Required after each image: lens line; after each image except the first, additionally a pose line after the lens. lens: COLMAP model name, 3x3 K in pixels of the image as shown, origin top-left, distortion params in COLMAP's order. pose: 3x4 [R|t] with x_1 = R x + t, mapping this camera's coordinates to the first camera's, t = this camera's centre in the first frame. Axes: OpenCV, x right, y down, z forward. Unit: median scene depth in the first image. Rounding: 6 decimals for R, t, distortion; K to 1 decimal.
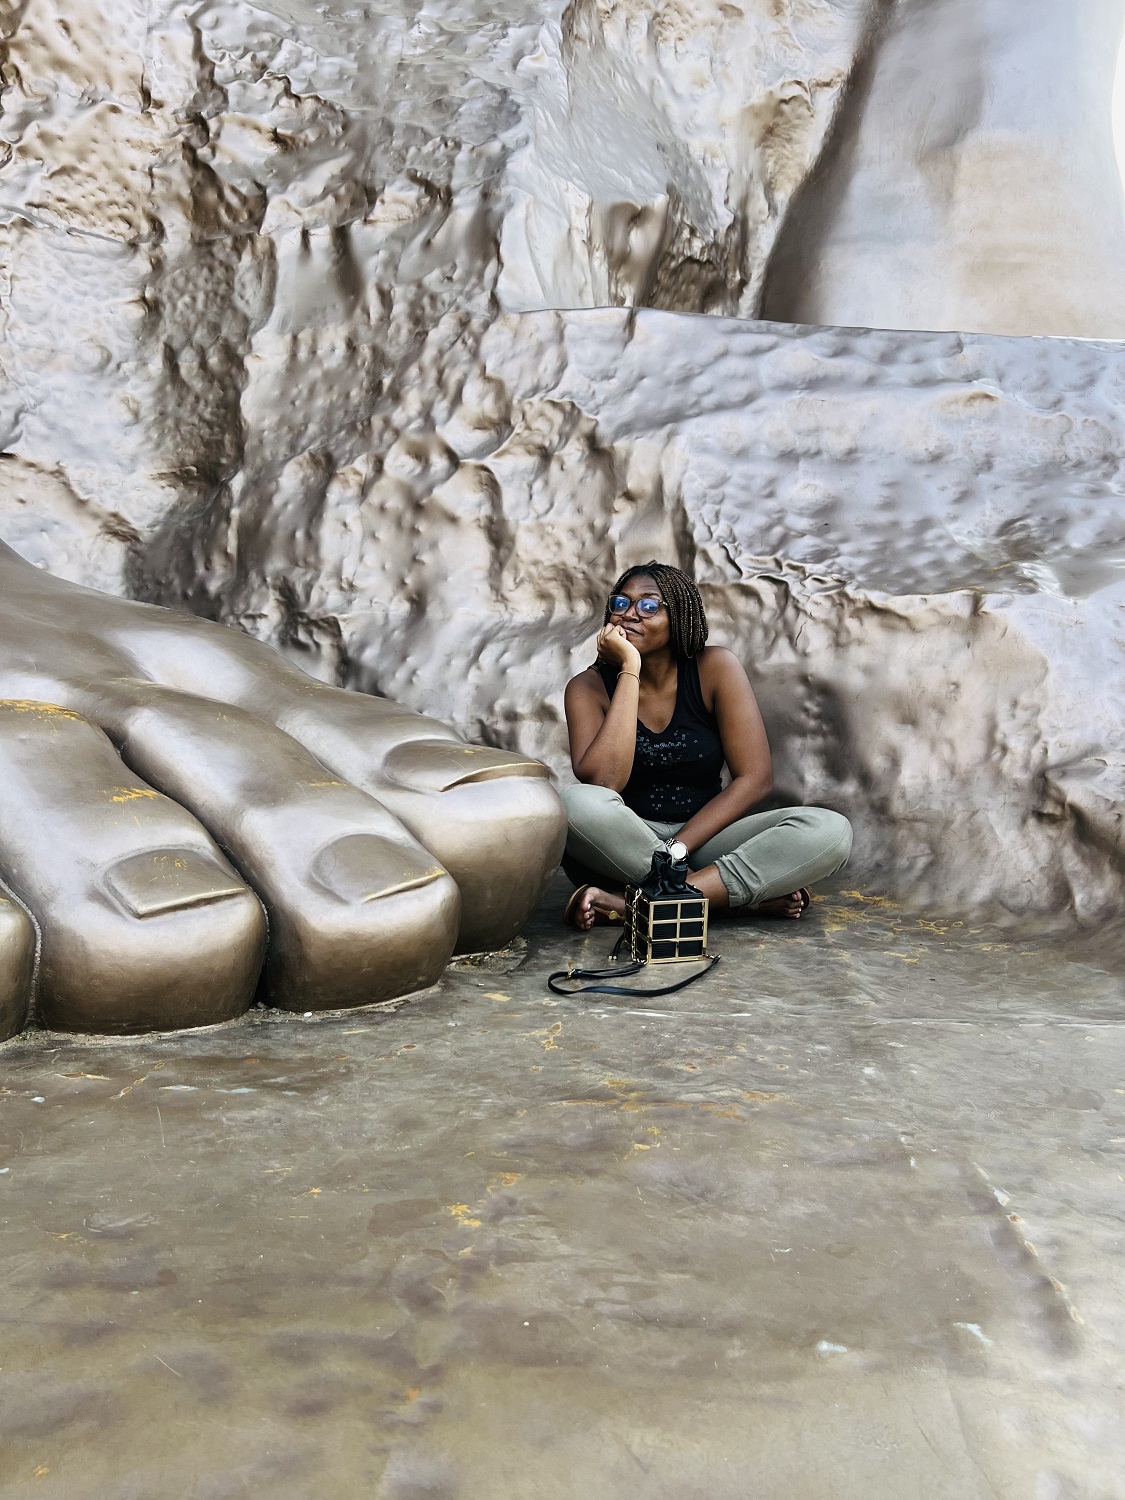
lens RADIAL K [[1149.2, 0, 561.1], [0, 1149.2, 770.8], [0, 0, 1]] dist [0.039312, -0.034449]
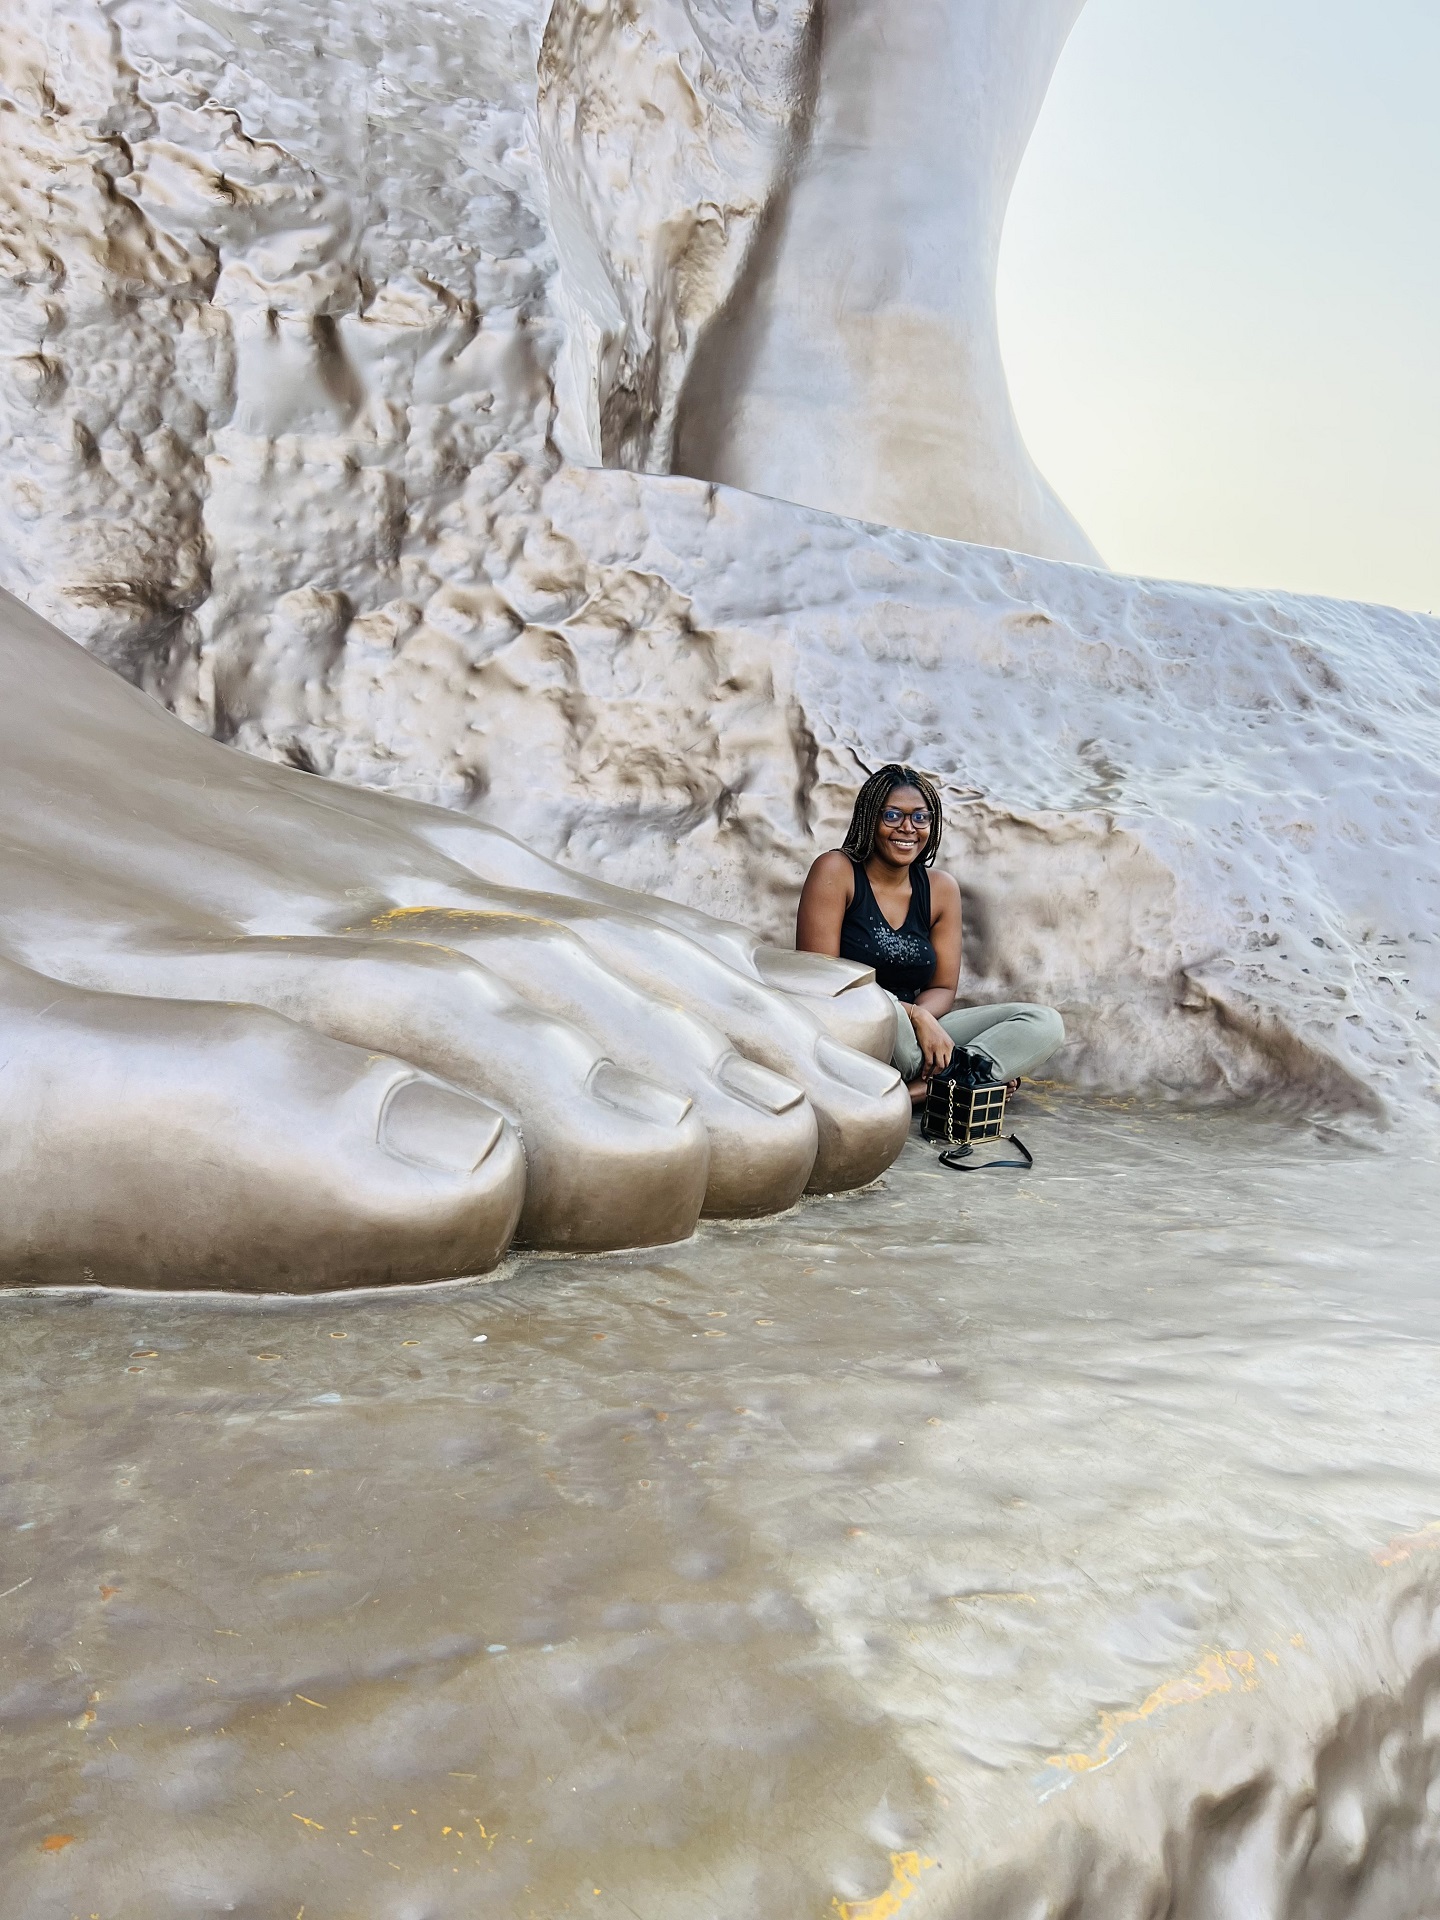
lens RADIAL K [[1471.0, 0, 718.2], [0, 1471.0, 986.6], [0, 0, 1]] dist [0.039312, -0.034449]
pose [[0.909861, -0.012401, 0.414727, -0.396682], [-0.000580, 0.999514, 0.031159, -0.018077], [-0.414912, -0.028591, 0.909412, -0.115744]]
